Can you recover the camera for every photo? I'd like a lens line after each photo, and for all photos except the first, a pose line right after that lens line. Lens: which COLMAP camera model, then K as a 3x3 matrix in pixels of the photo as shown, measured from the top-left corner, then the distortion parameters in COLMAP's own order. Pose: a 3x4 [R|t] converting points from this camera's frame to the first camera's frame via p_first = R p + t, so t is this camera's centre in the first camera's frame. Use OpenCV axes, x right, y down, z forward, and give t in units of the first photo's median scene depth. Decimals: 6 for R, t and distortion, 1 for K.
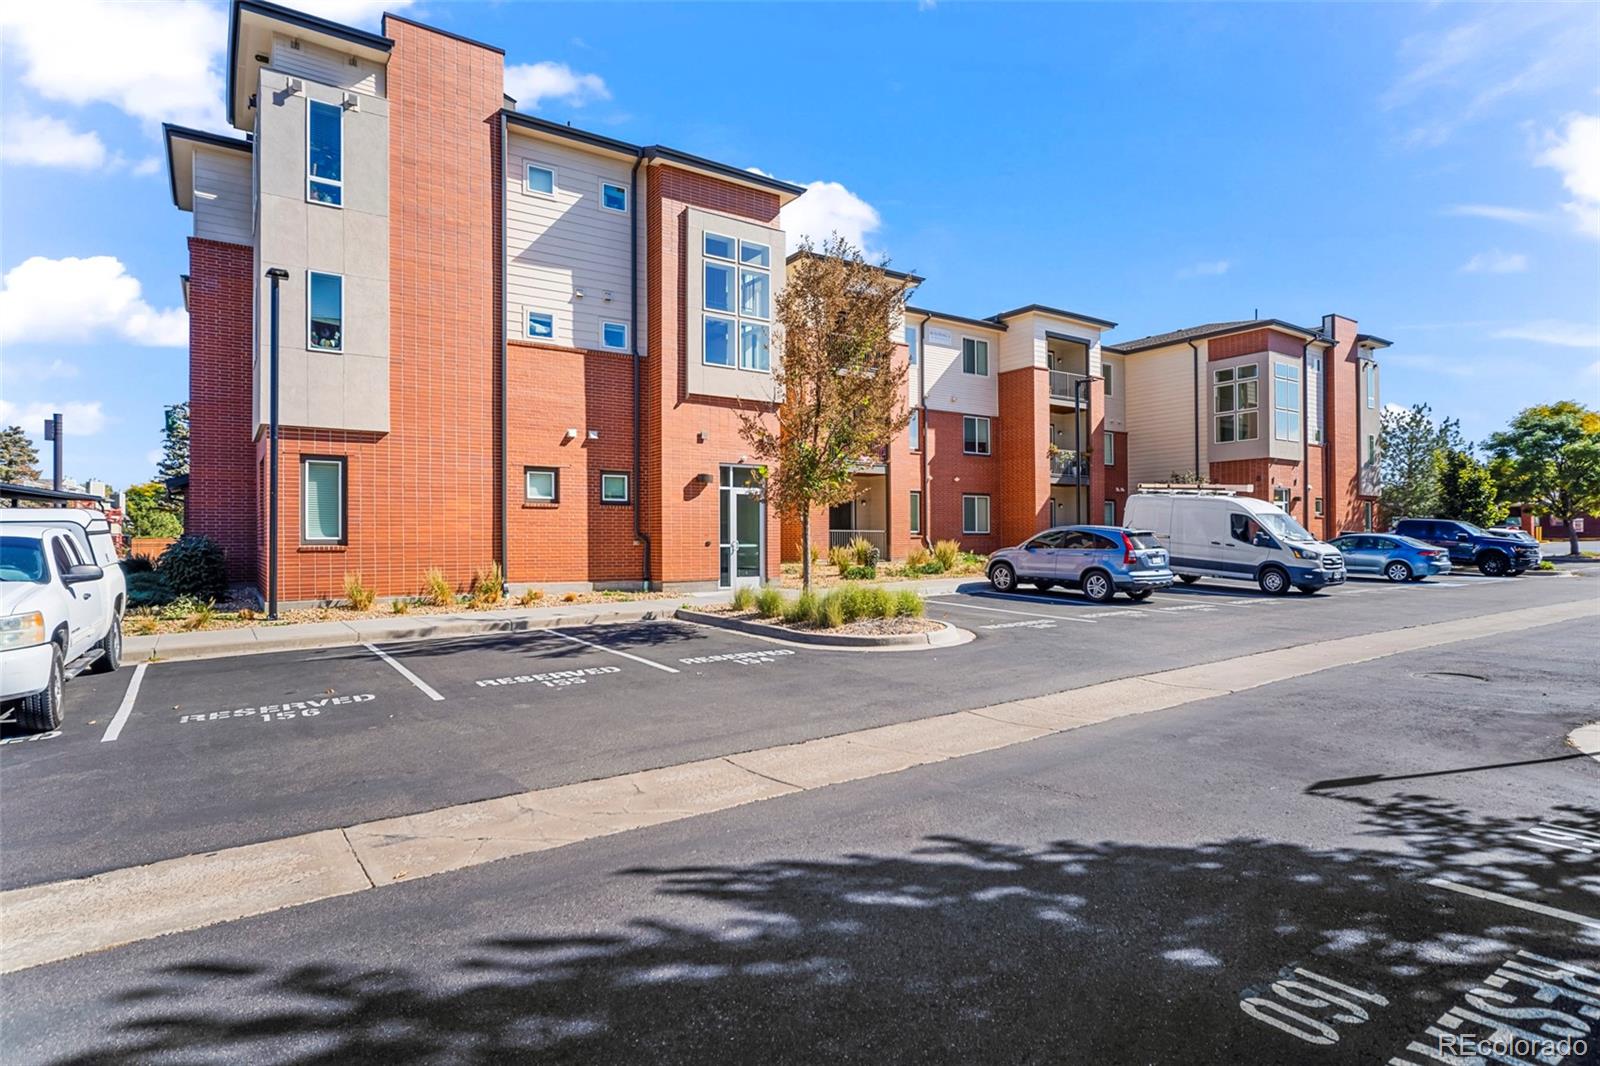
lens RADIAL K [[853.1, 0, 800.0], [0, 853.1, 533.0], [0, 0, 1]] dist [-0.000893, -0.000047]
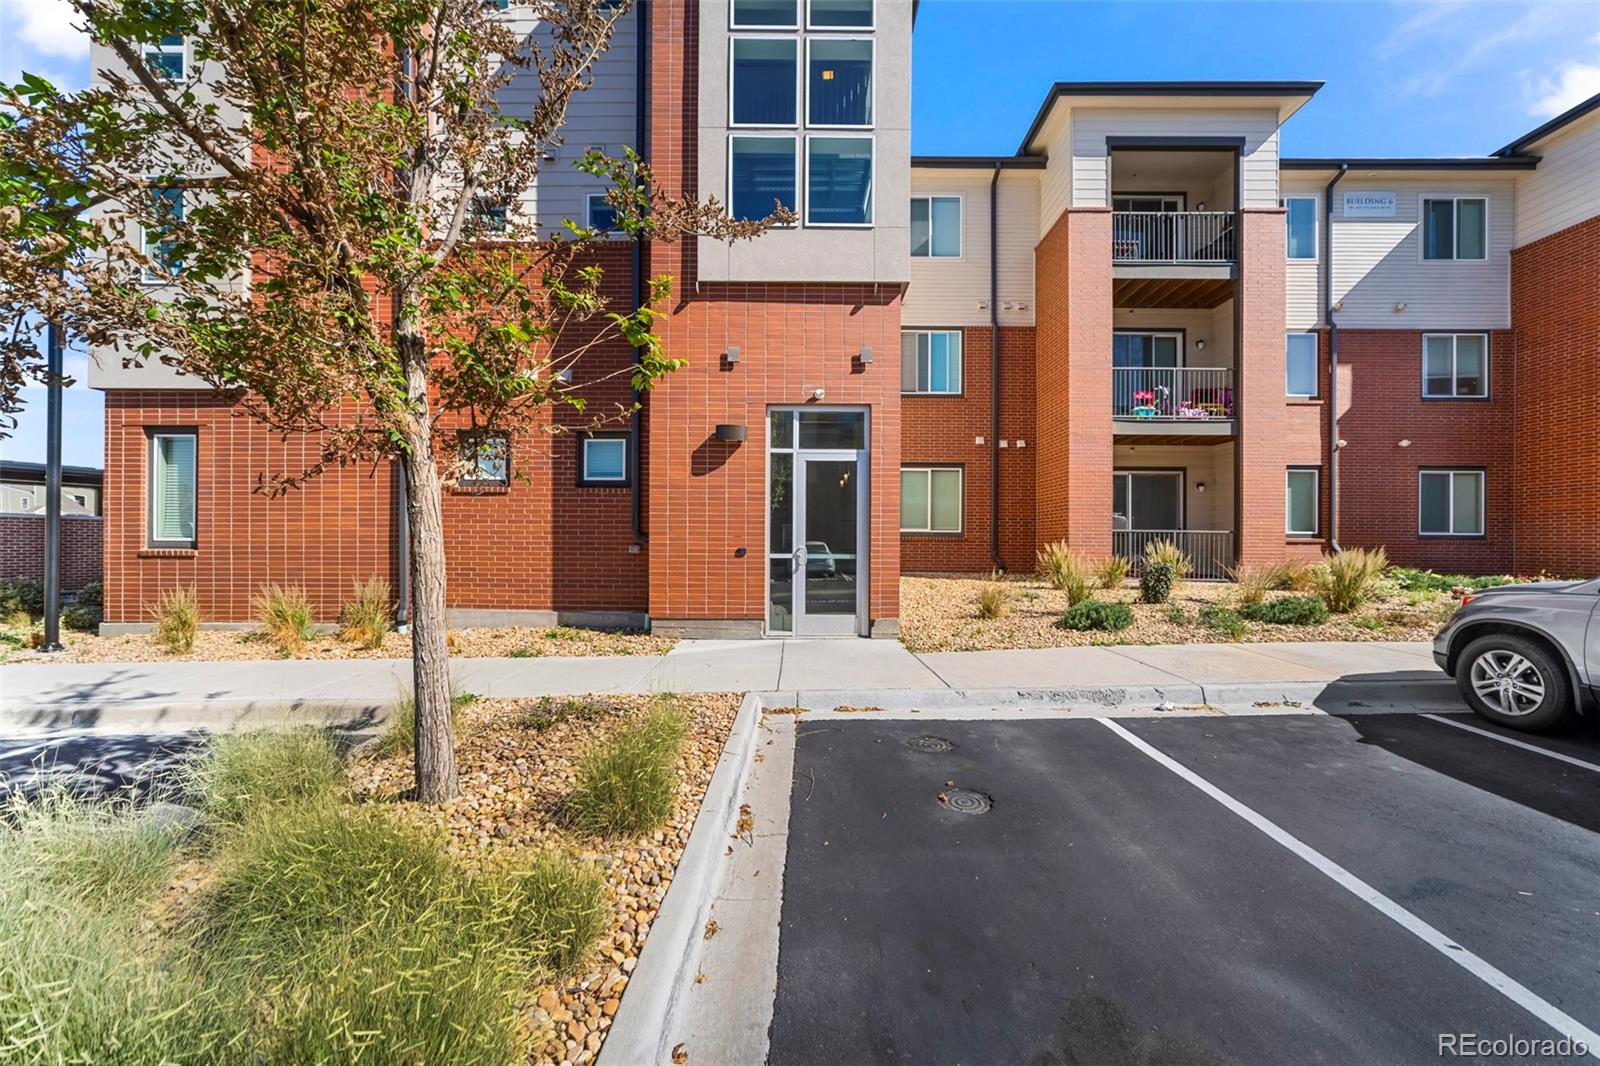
lens RADIAL K [[632.2, 0, 807.3], [0, 632.2, 540.8], [0, 0, 1]] dist [-0.026630, 0.016284]
pose [[0.818718, 0.008044, -0.574140, 0.157448], [-0.001769, 0.999932, 0.011487, 0.000317], [0.574193, -0.008389, 0.818677, 0.673670]]
